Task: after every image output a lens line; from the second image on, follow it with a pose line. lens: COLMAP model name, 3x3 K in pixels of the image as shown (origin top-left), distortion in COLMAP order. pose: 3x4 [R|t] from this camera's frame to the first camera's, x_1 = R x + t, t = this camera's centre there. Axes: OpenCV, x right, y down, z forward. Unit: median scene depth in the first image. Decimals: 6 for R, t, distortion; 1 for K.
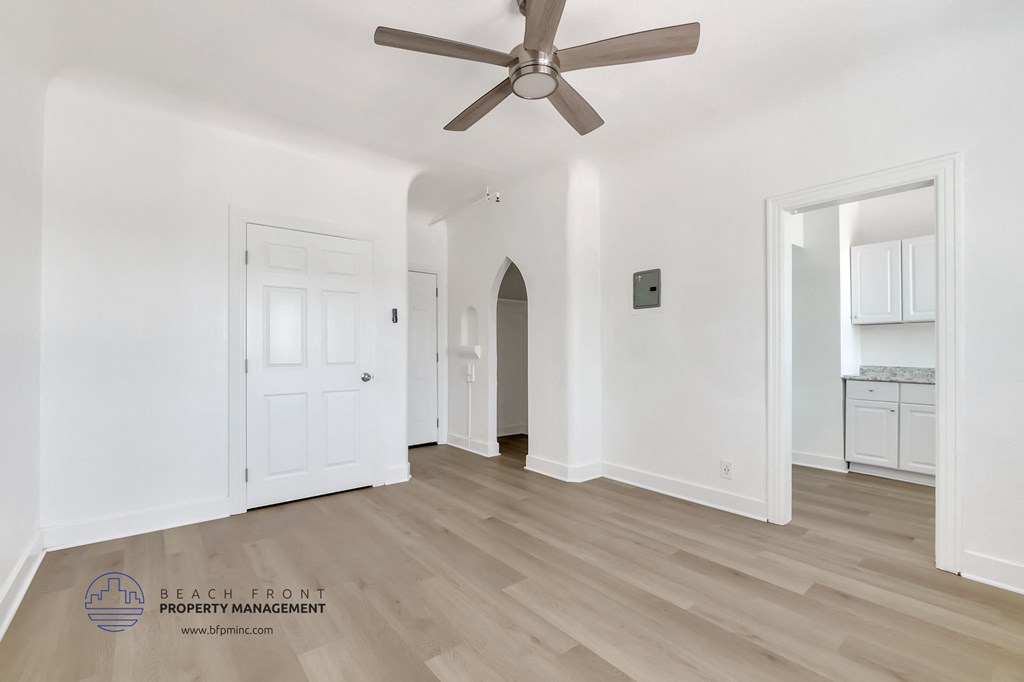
lens RADIAL K [[434.4, 0, 507.4], [0, 434.4, 339.6], [0, 0, 1]] dist [-0.002169, -0.000316]
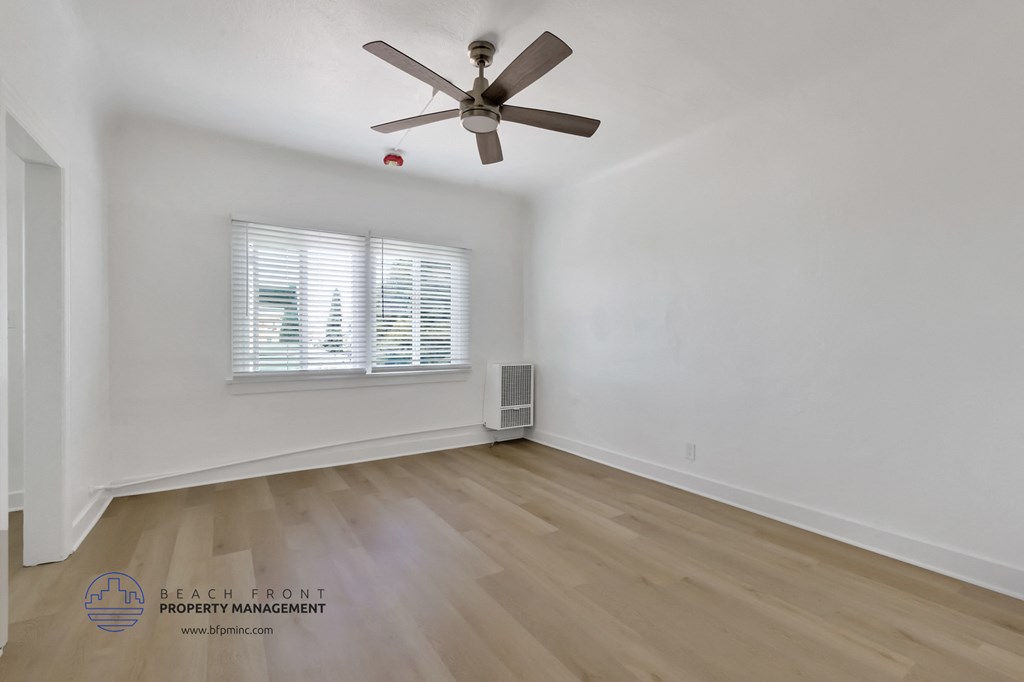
lens RADIAL K [[434.4, 0, 507.4], [0, 434.4, 339.6], [0, 0, 1]] dist [-0.002169, -0.000316]
pose [[-0.994262, -0.001891, 0.106959, -0.133192], [-0.004691, 0.999653, -0.025928, 0.049851], [-0.106873, -0.026281, -0.993925, 2.091672]]
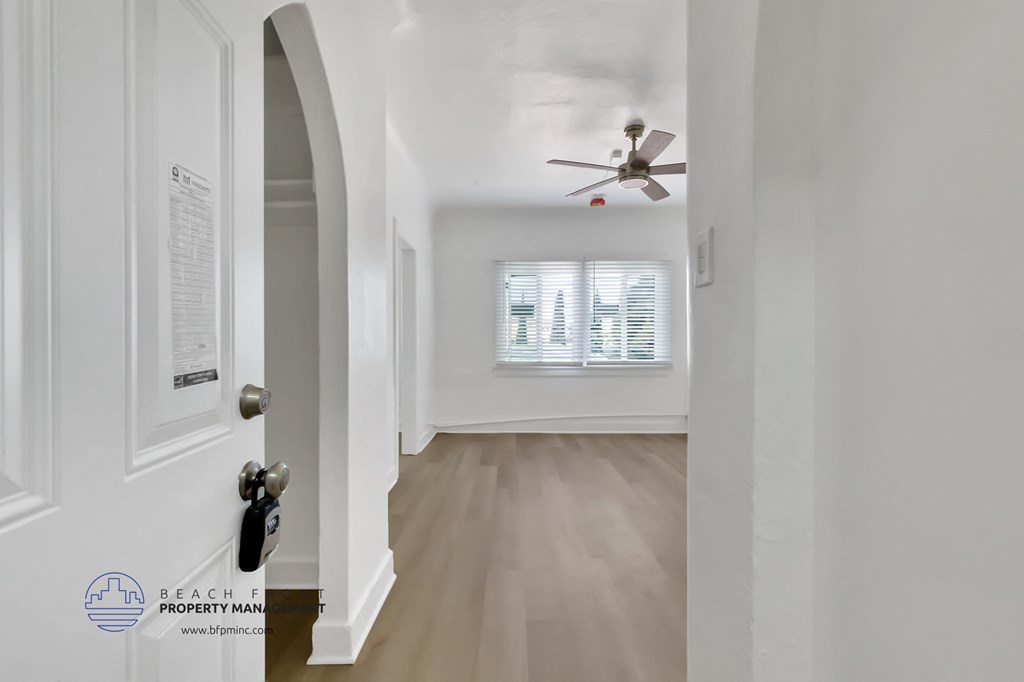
lens RADIAL K [[434.4, 0, 507.4], [0, 434.4, 339.6], [0, 0, 1]] dist [-0.002169, -0.000316]
pose [[-0.769417, -0.001276, 0.638746, -0.582930], [-0.017917, 0.999648, -0.019585, 0.059462], [-0.638496, -0.026514, -0.769169, 2.460638]]
